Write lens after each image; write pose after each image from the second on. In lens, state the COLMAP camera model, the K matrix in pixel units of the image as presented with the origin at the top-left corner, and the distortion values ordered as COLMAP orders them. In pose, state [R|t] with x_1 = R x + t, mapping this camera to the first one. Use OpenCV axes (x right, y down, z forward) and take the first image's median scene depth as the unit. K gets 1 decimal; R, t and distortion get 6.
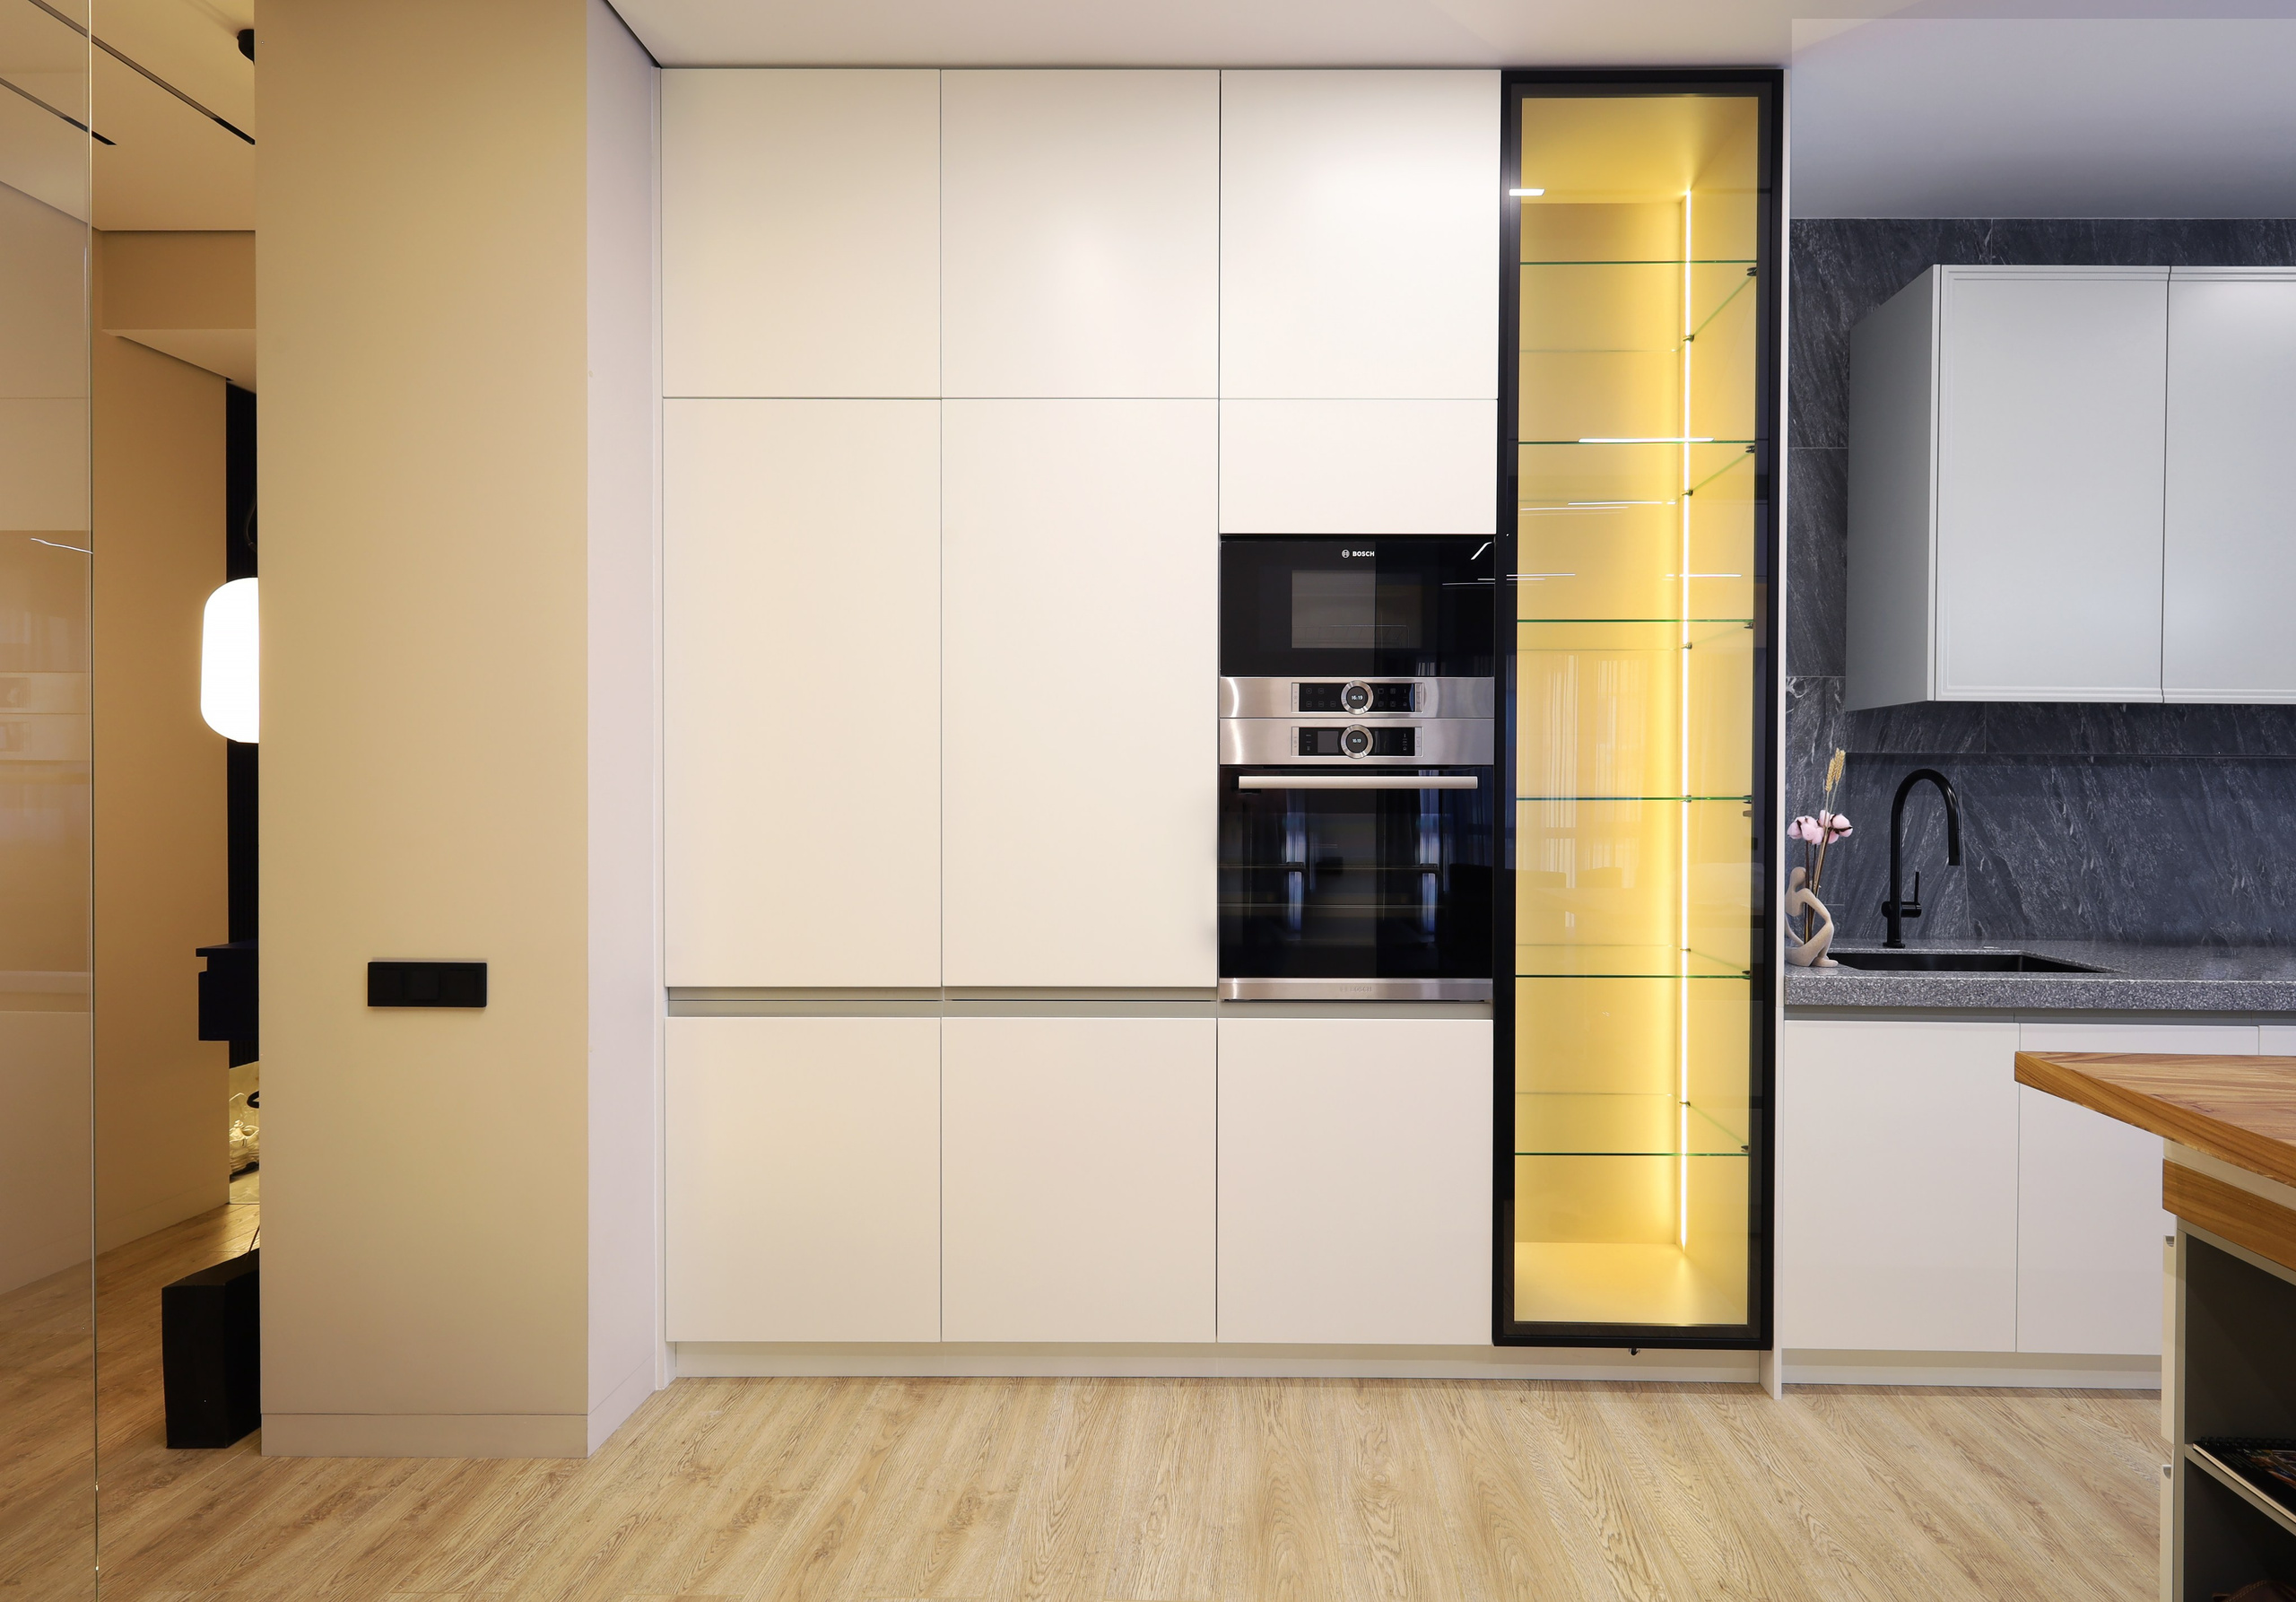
lens RADIAL K [[1043.2, 0, 1148.0], [0, 1043.2, 801.0], [0, 0, 1]] dist [0.003478, 0.001082]
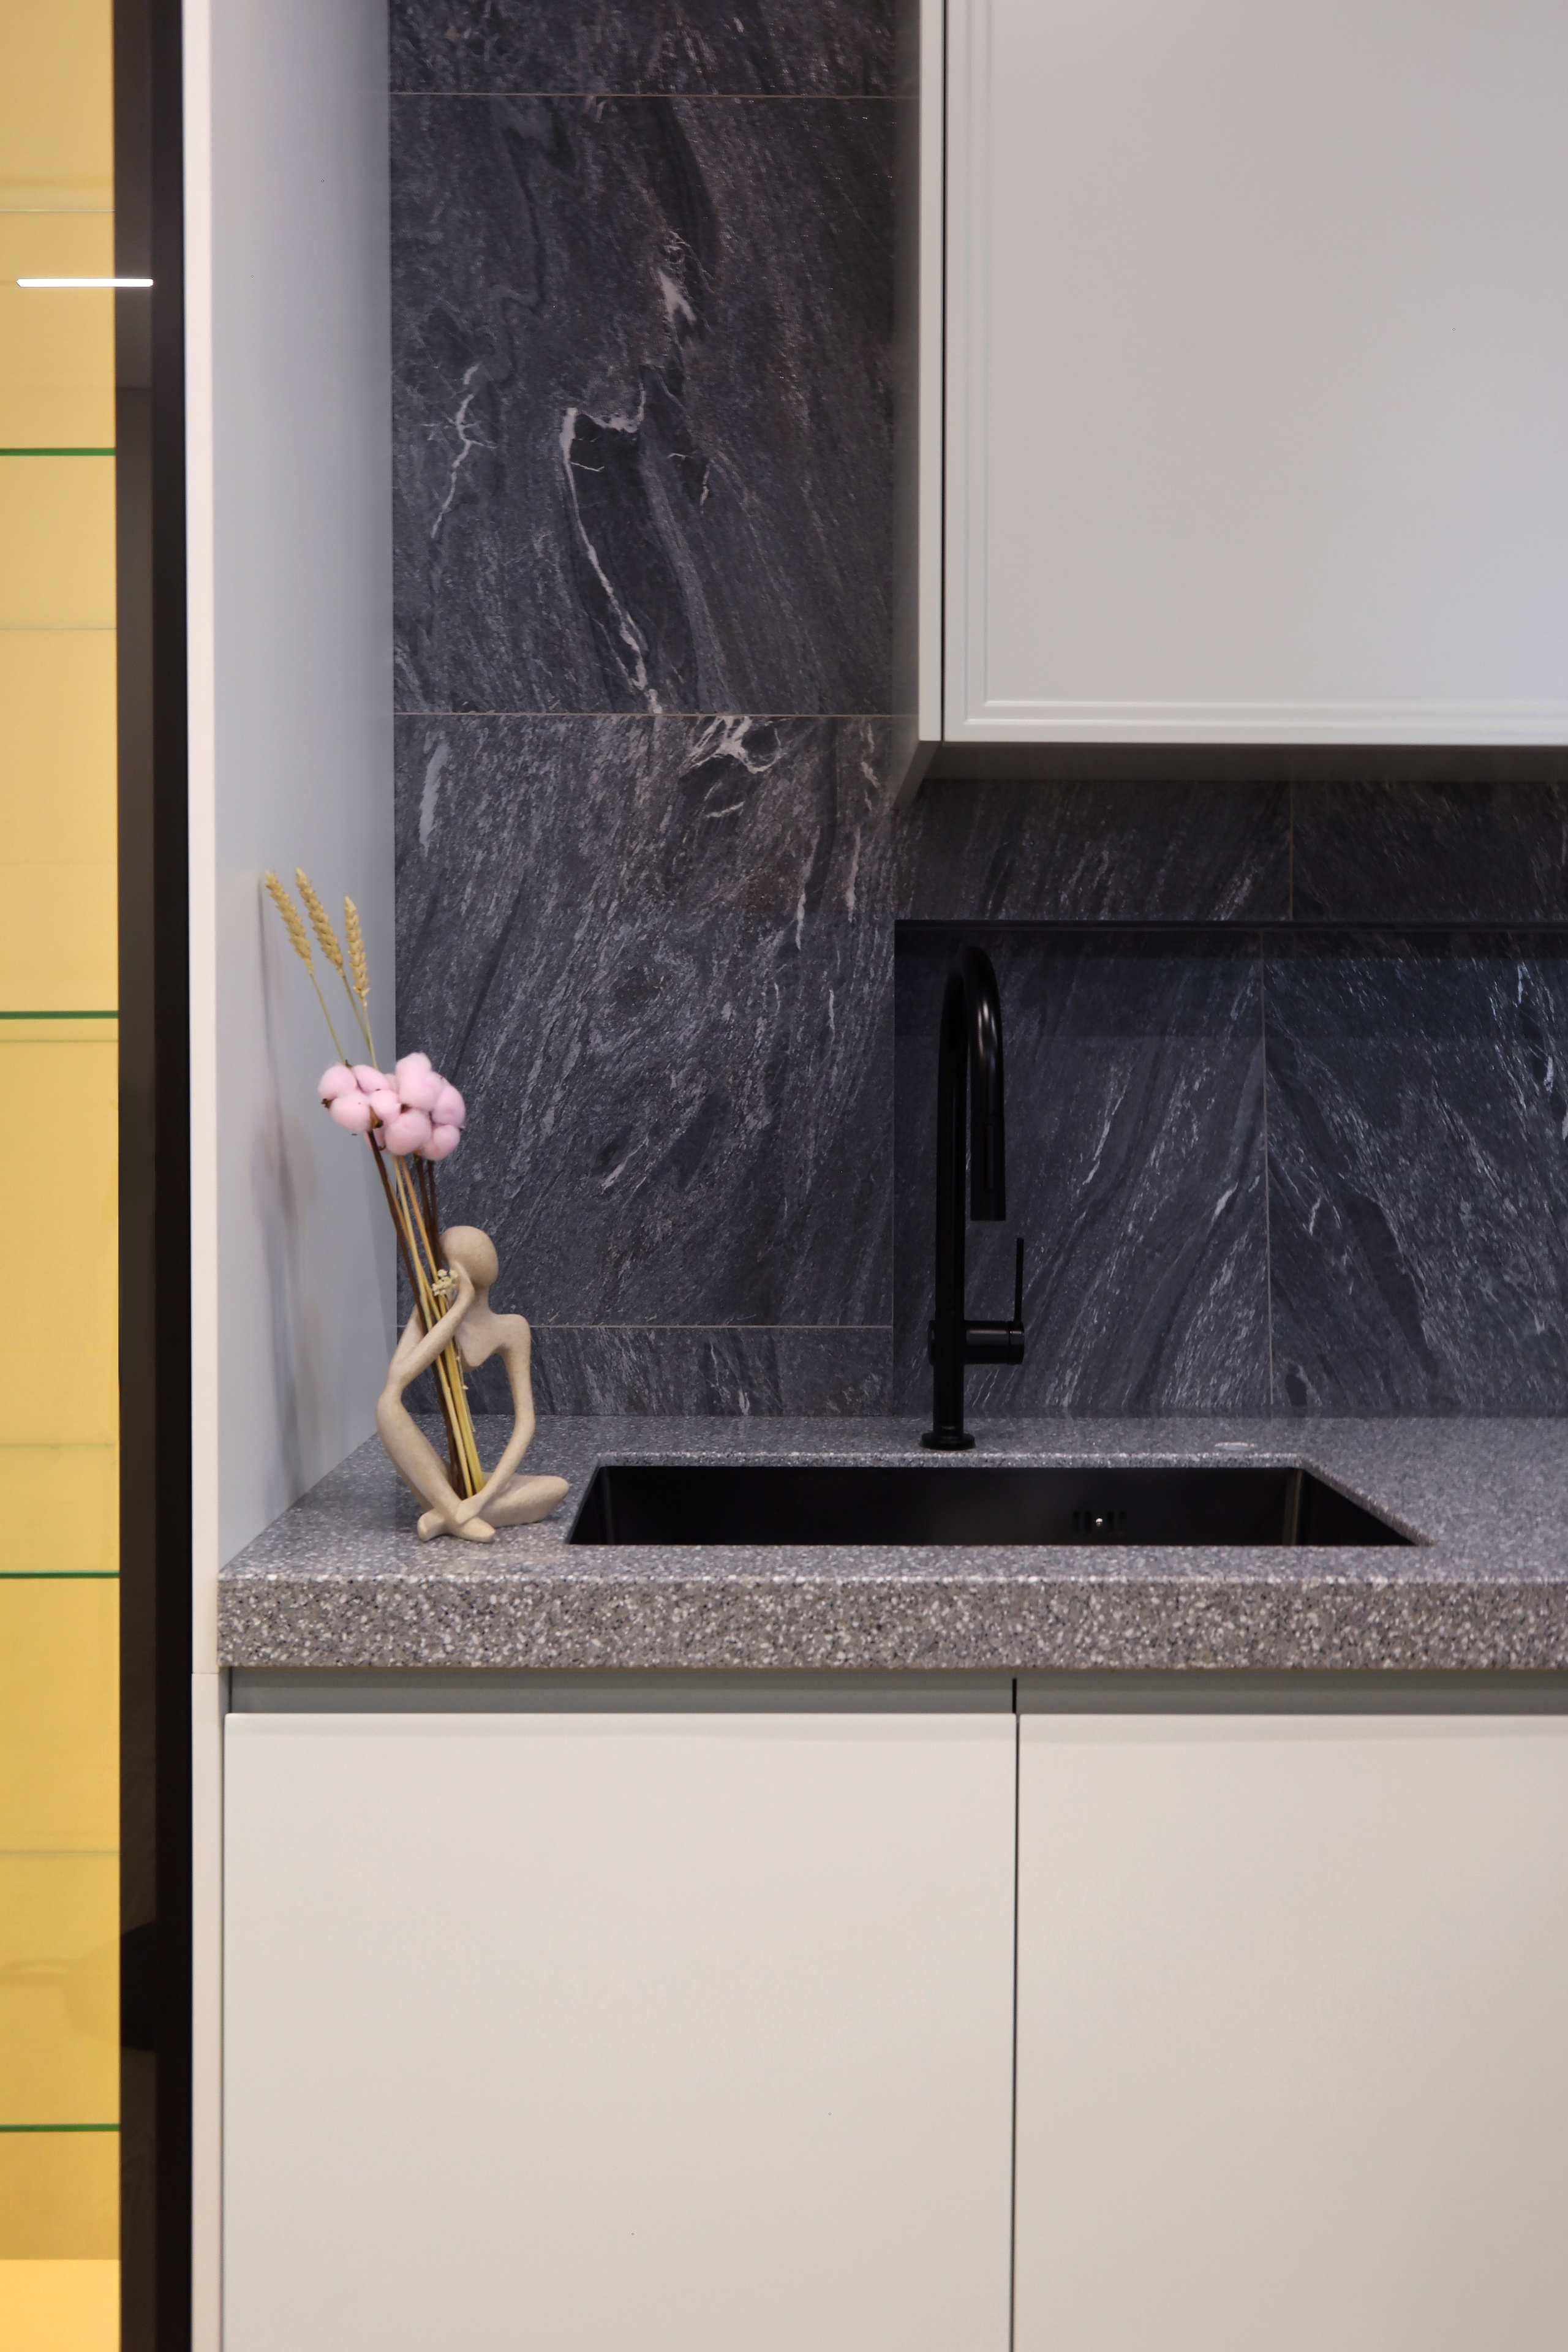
lens RADIAL K [[1632.4, 0, 783.6], [0, 1632.4, 1132.6], [0, 0, 1]] dist [0.007501, 0.001124]
pose [[0.999634, -0.006878, -0.026168, 0.624236], [0.007006, 0.999964, 0.004783, 0.026026], [0.026134, -0.004964, 0.999646, 0.403507]]
